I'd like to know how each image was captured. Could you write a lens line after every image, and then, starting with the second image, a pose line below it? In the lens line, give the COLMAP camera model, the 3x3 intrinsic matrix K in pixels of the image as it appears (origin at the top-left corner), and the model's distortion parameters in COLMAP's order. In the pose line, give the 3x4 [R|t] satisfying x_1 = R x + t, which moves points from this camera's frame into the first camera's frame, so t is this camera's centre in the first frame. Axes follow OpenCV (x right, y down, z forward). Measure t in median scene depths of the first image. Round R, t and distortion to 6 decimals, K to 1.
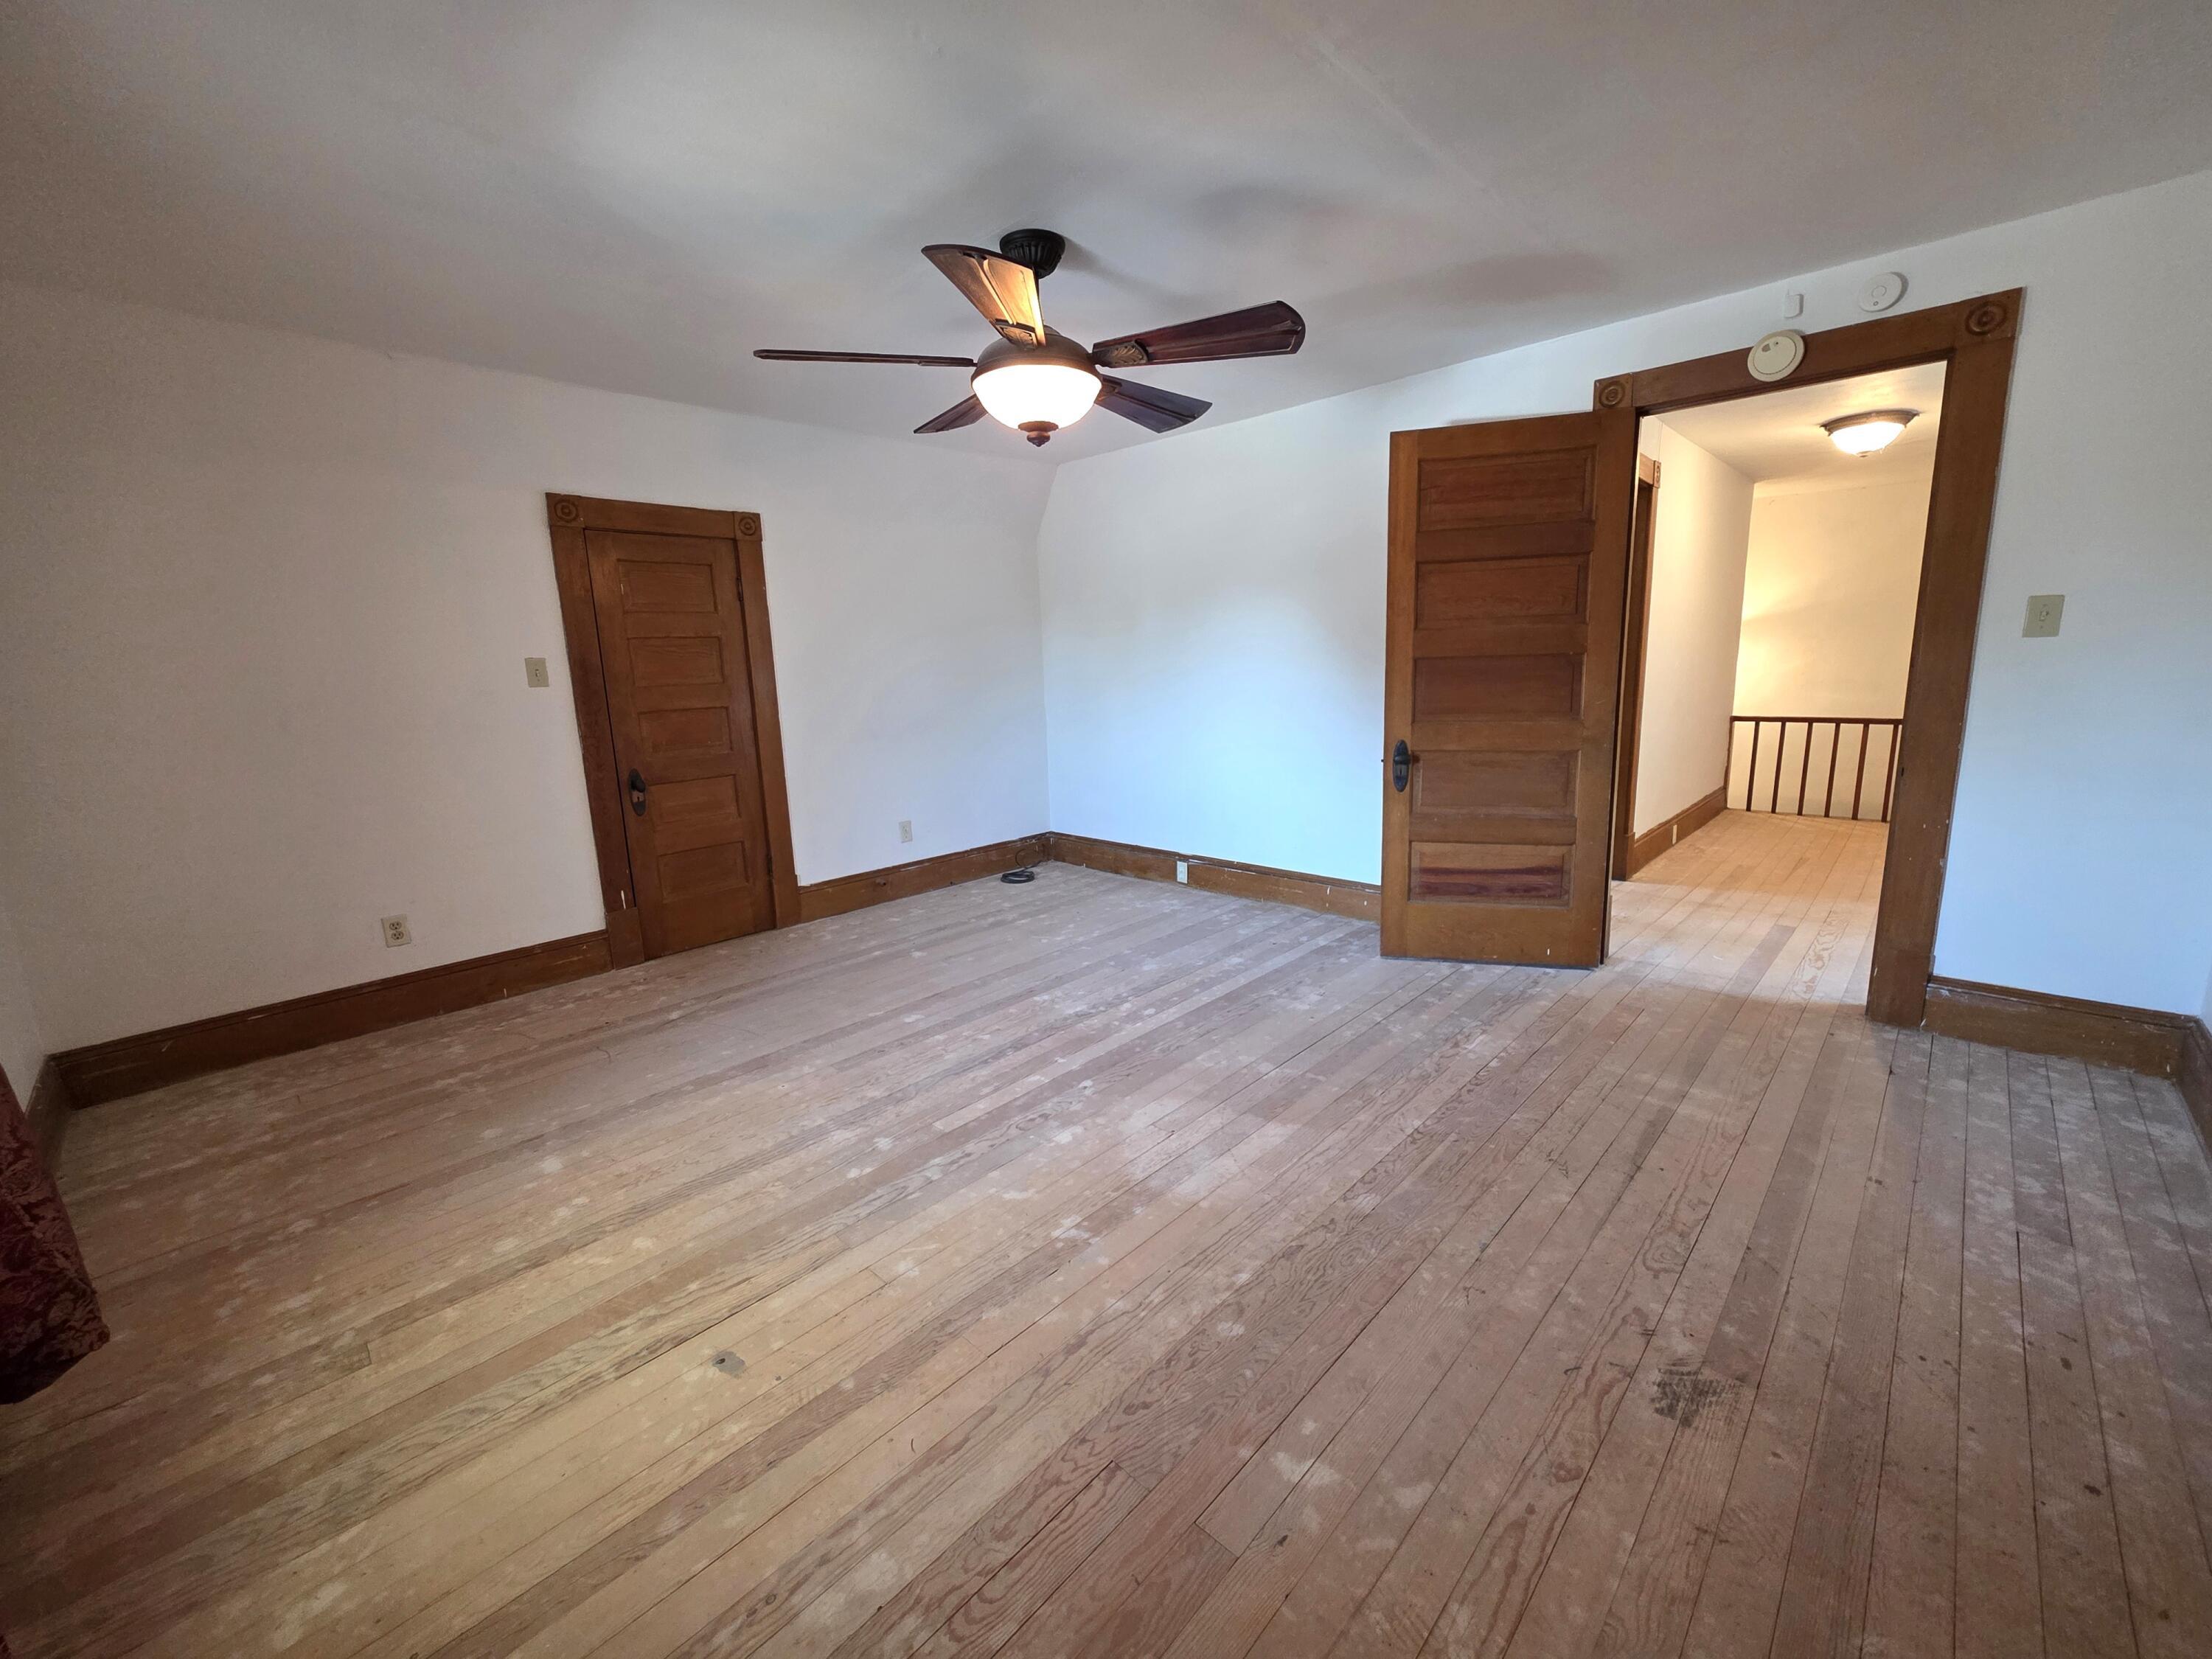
lens RADIAL K [[881.3, 0, 1103.7], [0, 881.3, 832.0], [0, 0, 1]] dist [-0.003316, 0.001476]
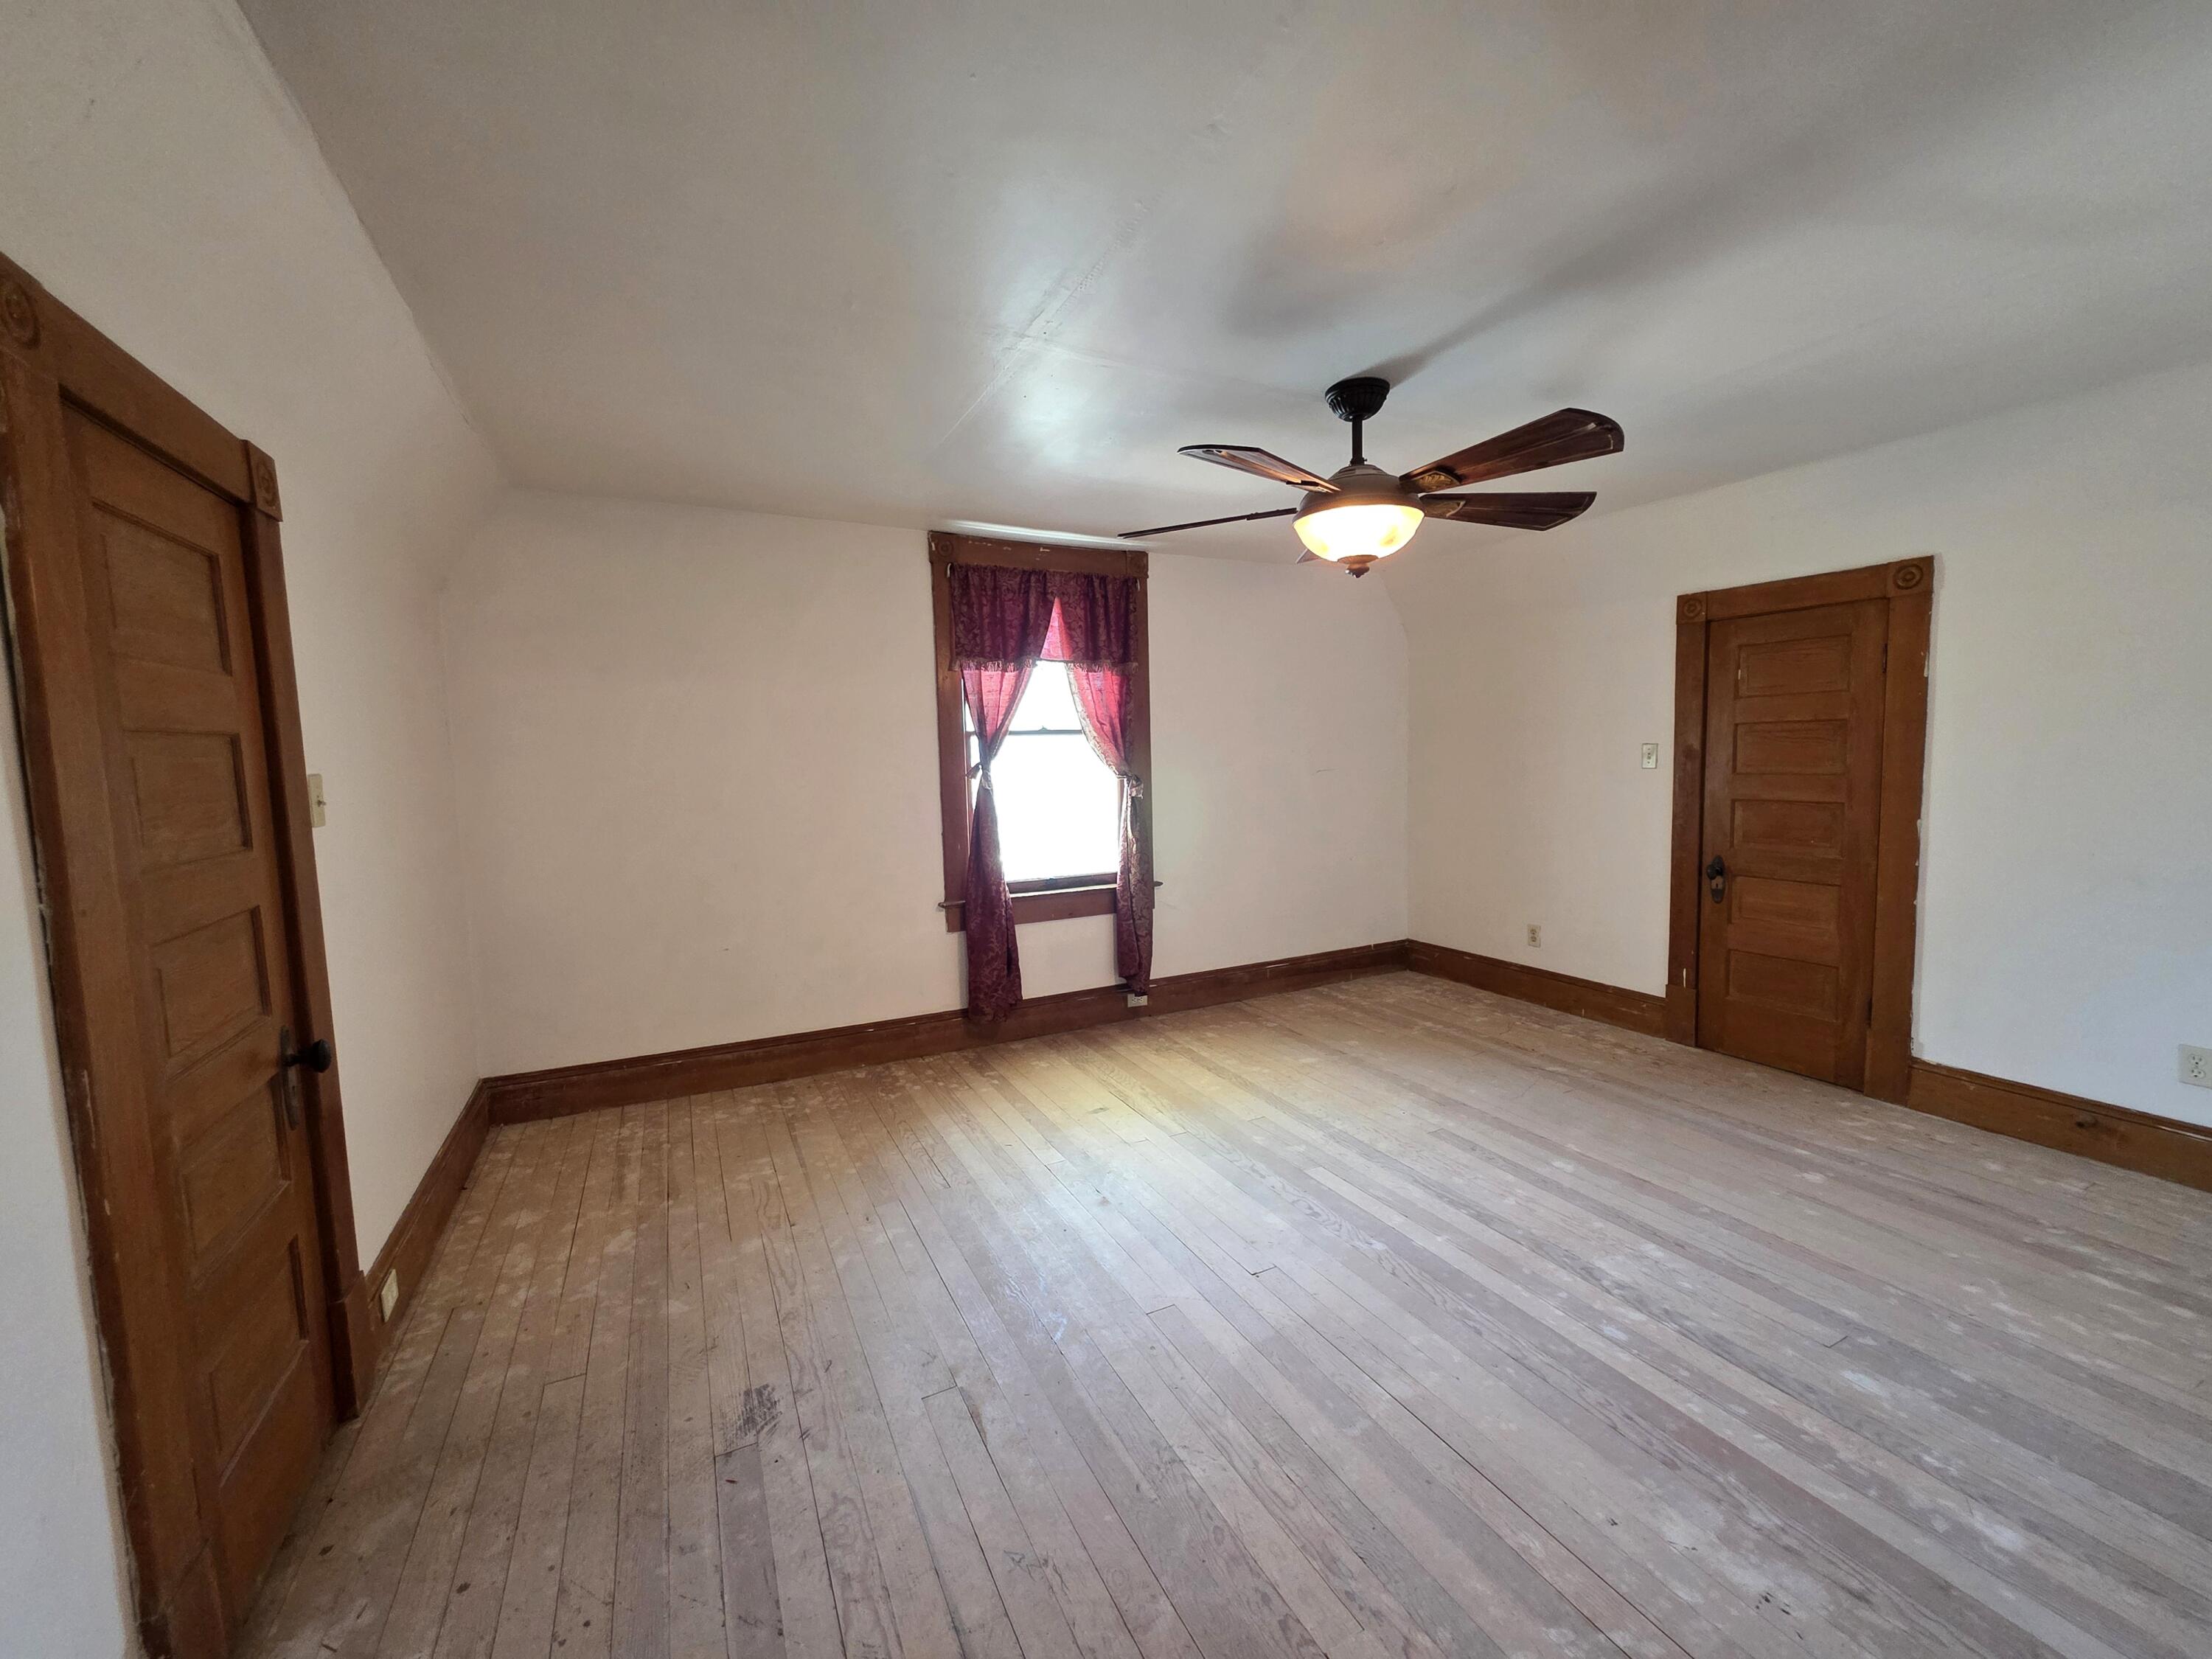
lens RADIAL K [[881.3, 0, 1105.0], [0, 881.3, 824.1], [0, 0, 1]] dist [-0.003316, 0.001476]
pose [[-0.332504, 0.121275, -0.935272, 0.759365], [-0.148777, 0.972535, 0.179000, -0.223238], [0.931293, 0.198665, -0.305328, 0.814959]]
